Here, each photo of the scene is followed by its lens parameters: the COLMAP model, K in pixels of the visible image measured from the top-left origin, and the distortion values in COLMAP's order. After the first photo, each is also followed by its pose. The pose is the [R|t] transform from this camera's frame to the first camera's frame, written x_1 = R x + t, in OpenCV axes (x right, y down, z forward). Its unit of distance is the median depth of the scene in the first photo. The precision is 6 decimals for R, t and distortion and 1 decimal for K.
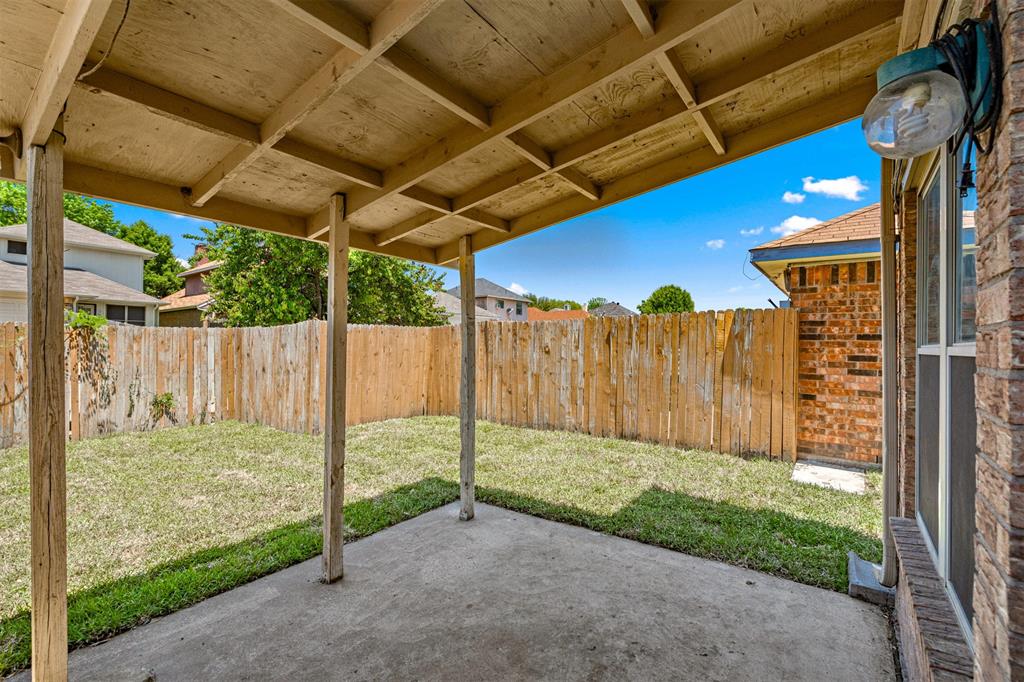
lens RADIAL K [[465.5, 0, 507.1], [0, 465.5, 344.7], [0, 0, 1]] dist [-0.004147, -0.000013]
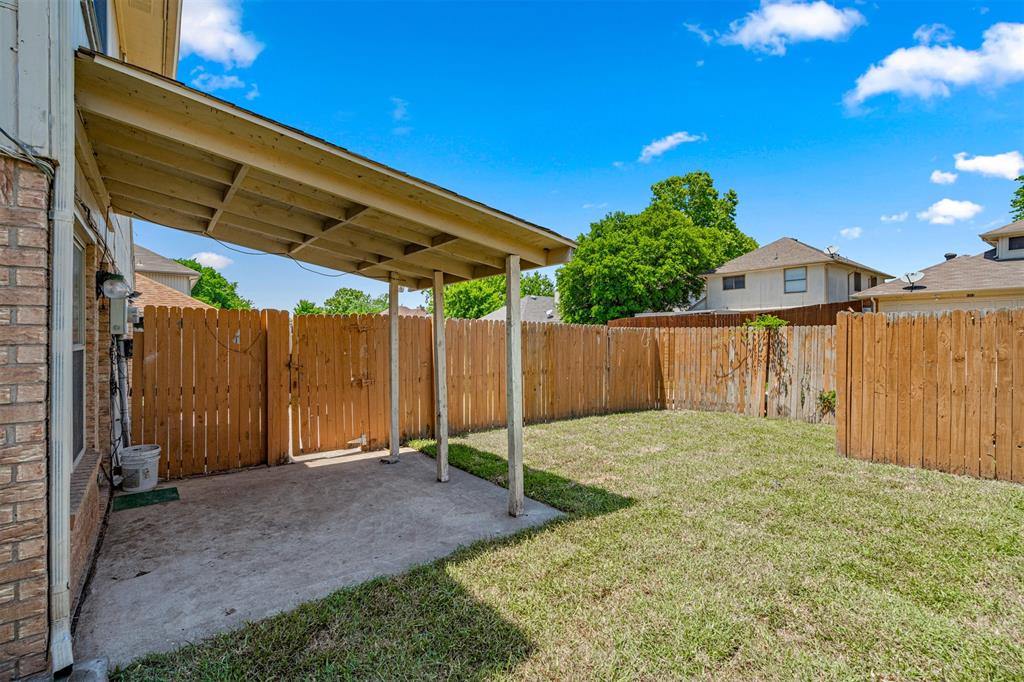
lens RADIAL K [[465.5, 0, 511.2], [0, 465.5, 340.1], [0, 0, 1]] dist [-0.004147, -0.000013]
pose [[-0.277247, -0.003146, -0.960794, 0.485487], [0.001549, 0.999992, -0.003721, -0.001876], [0.960797, -0.002520, -0.277240, 0.695711]]
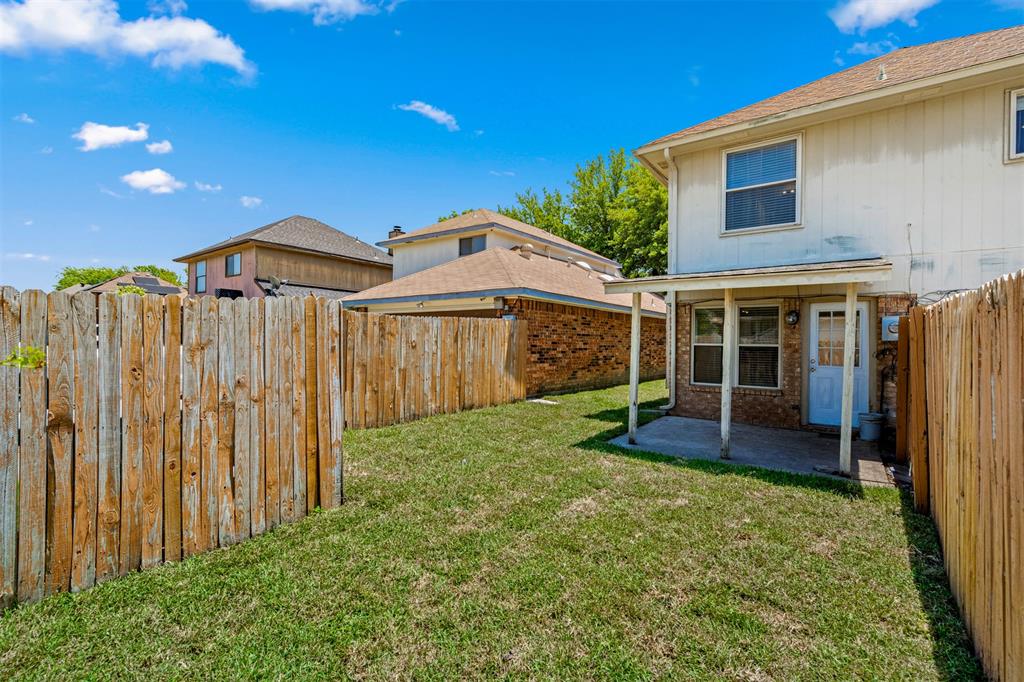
lens RADIAL K [[465.5, 0, 508.7], [0, 465.5, 337.5], [0, 0, 1]] dist [-0.004147, -0.000013]
pose [[0.009772, -0.005988, 0.999934, -0.992964], [-0.014493, 0.999876, 0.006130, -0.014753], [-0.999847, -0.014552, 0.009684, 0.799647]]
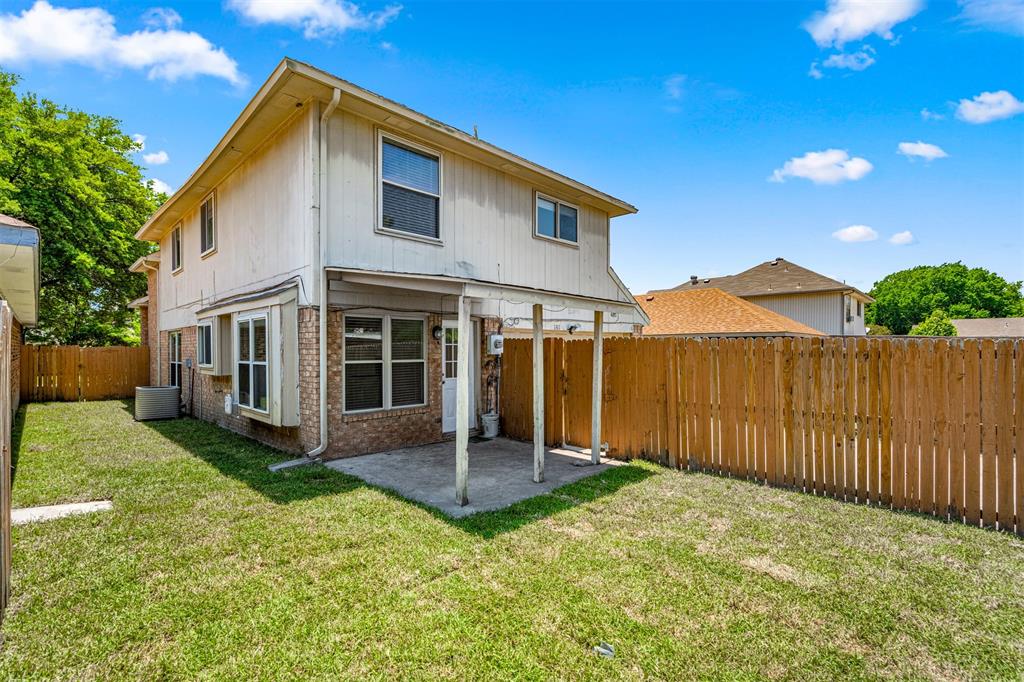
lens RADIAL K [[465.5, 0, 509.5], [0, 465.5, 350.5], [0, 0, 1]] dist [-0.004147, -0.000013]
pose [[-0.988725, -0.012794, 0.149194, -0.218731], [-0.012994, 0.999916, -0.000366, -0.024130], [-0.149177, -0.002300, -0.988808, 1.219289]]
